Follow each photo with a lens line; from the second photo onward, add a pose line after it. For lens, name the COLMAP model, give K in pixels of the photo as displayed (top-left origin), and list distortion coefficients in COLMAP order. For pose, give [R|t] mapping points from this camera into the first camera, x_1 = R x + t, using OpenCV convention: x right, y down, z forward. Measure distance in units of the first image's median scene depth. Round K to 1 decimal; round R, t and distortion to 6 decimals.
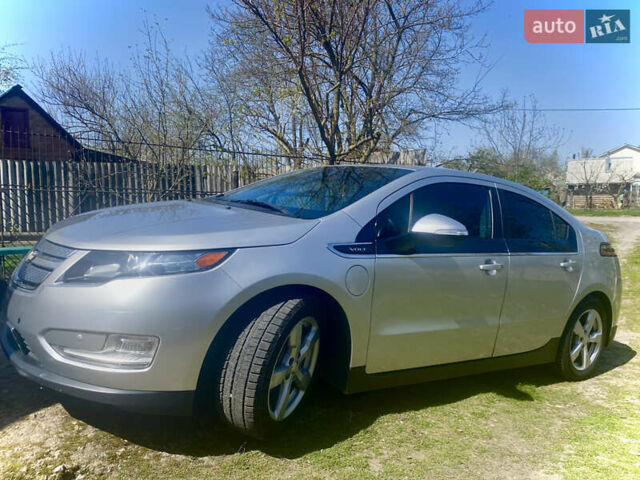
lens RADIAL K [[499.9, 0, 323.6], [0, 499.9, 242.6], [0, 0, 1]] dist [0.033561, -0.028461]
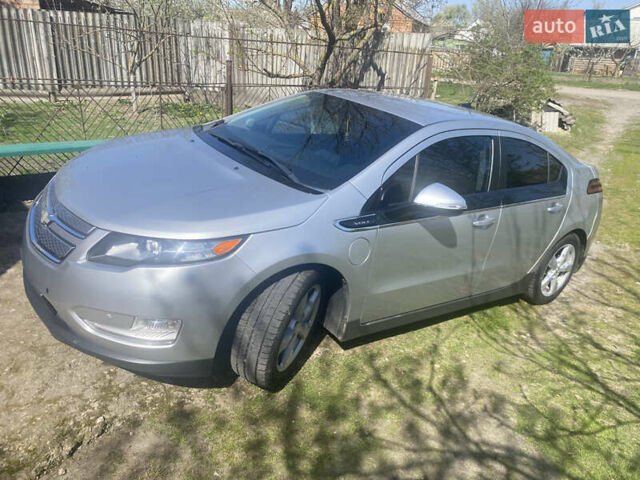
lens RADIAL K [[499.9, 0, 324.4], [0, 499.9, 239.5], [0, 0, 1]] dist [0.033561, -0.028461]
pose [[0.998216, 0.042163, 0.042280, -0.055478], [-0.052695, 0.955056, 0.291703, -0.263639], [-0.028081, -0.293411, 0.955574, -0.013567]]
